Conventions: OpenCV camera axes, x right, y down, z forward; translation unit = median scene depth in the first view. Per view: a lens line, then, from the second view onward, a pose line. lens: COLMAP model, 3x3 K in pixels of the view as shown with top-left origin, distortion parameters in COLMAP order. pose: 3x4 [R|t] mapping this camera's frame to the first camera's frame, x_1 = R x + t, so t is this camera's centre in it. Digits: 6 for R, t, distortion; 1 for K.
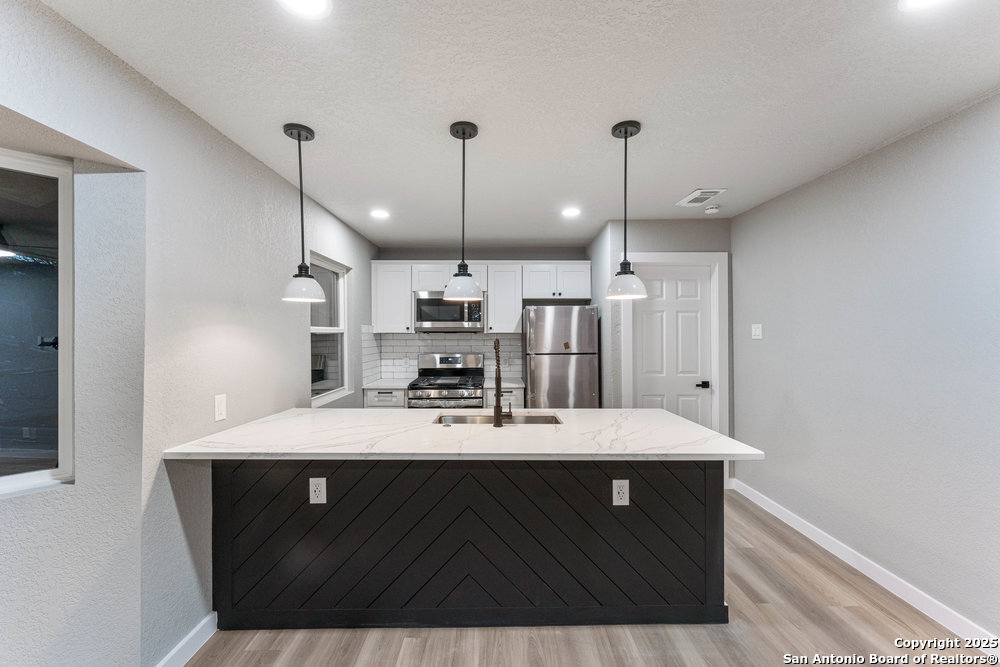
lens RADIAL K [[400.5, 0, 500.0], [0, 400.5, 333.5], [0, 0, 1]] dist [-0.001532, -0.000108]
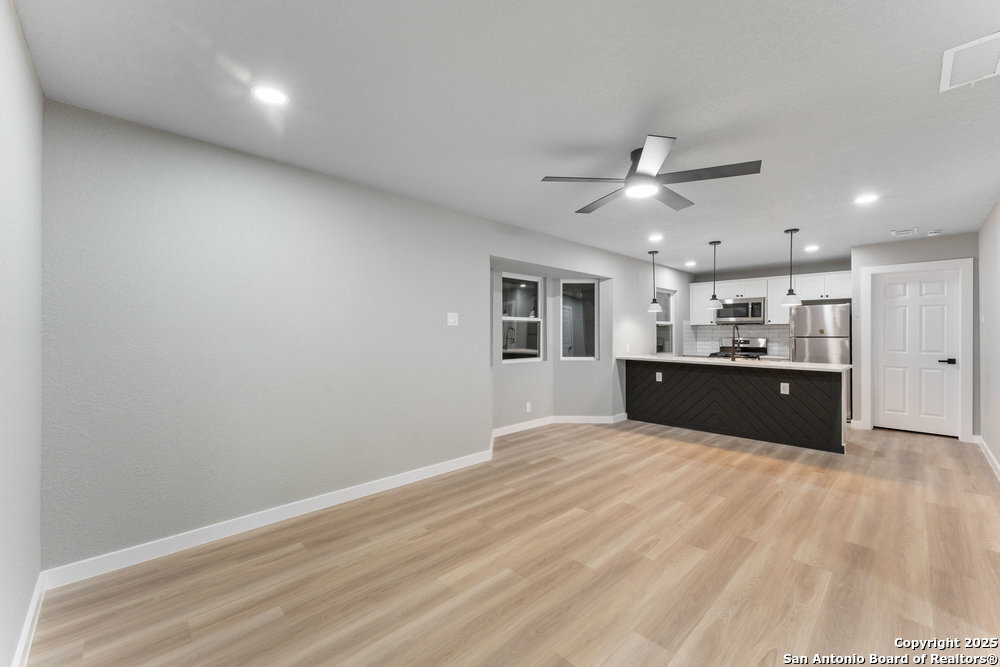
lens RADIAL K [[400.5, 0, 500.0], [0, 400.5, 333.5], [0, 0, 1]] dist [-0.001532, -0.000108]
pose [[0.690207, 0.004204, -0.723600, 0.424079], [-0.002416, 0.999991, 0.003505, 0.035462], [0.723608, -0.000671, 0.690211, -0.918136]]
